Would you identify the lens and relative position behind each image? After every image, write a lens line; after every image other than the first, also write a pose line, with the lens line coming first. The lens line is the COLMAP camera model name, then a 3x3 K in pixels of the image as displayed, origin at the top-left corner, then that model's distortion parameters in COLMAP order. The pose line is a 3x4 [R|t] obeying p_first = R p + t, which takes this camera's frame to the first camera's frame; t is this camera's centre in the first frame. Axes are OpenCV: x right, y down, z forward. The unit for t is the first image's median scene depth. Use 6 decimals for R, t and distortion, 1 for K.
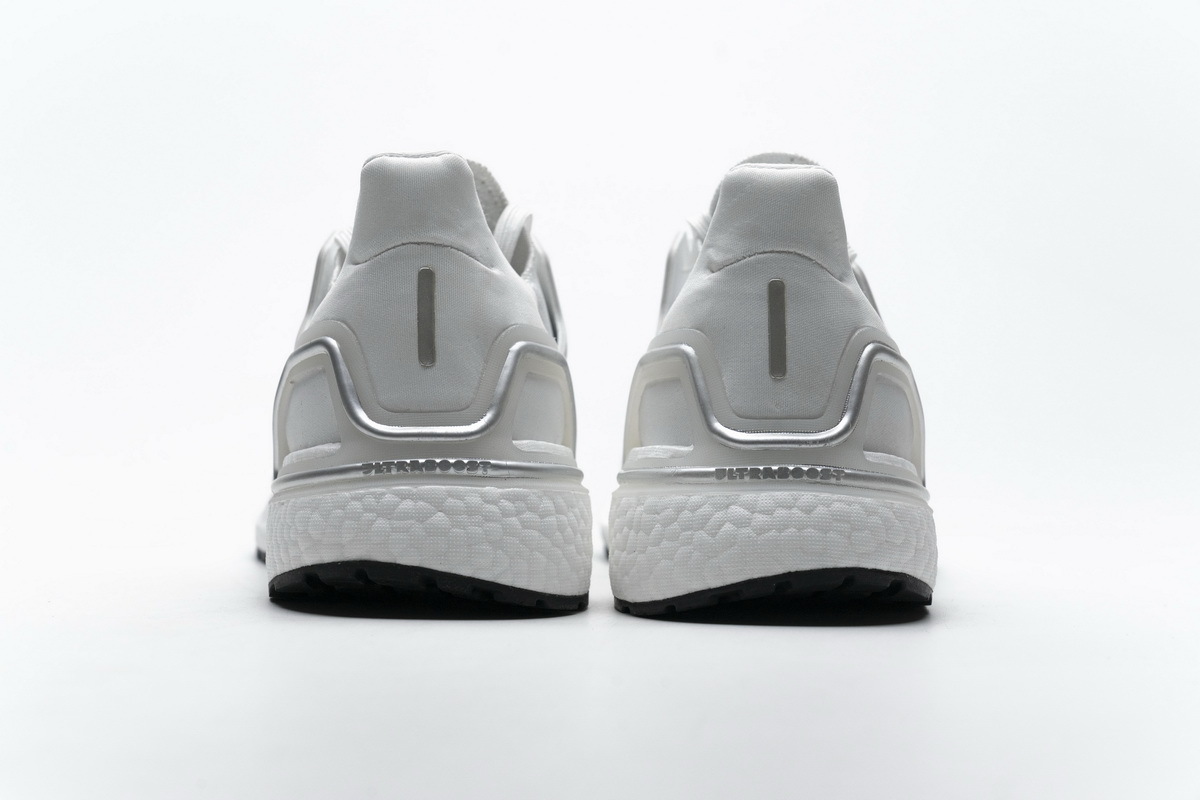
lens RADIAL K [[2409.8, 0, 600.0], [0, 2409.8, 400.0], [0, 0, 1]] dist [0.030209, 0.110987]
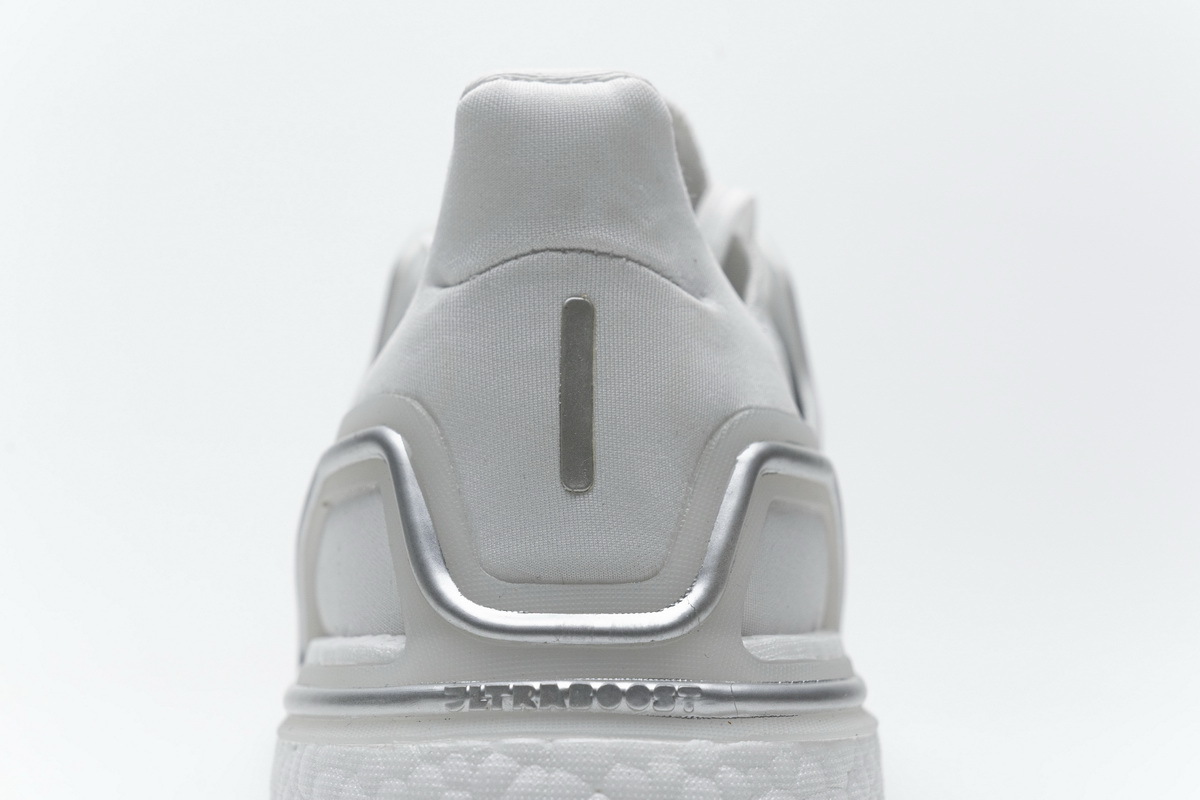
lens RADIAL K [[2409.8, 0, 600.0], [0, 2409.8, 400.0], [0, 0, 1]] dist [0.030209, 0.110987]
pose [[0.998156, 0.018177, -0.057917, -0.038084], [-0.018355, 0.999828, -0.002539, -0.032261], [0.057861, 0.003597, 0.998318, 0.495558]]
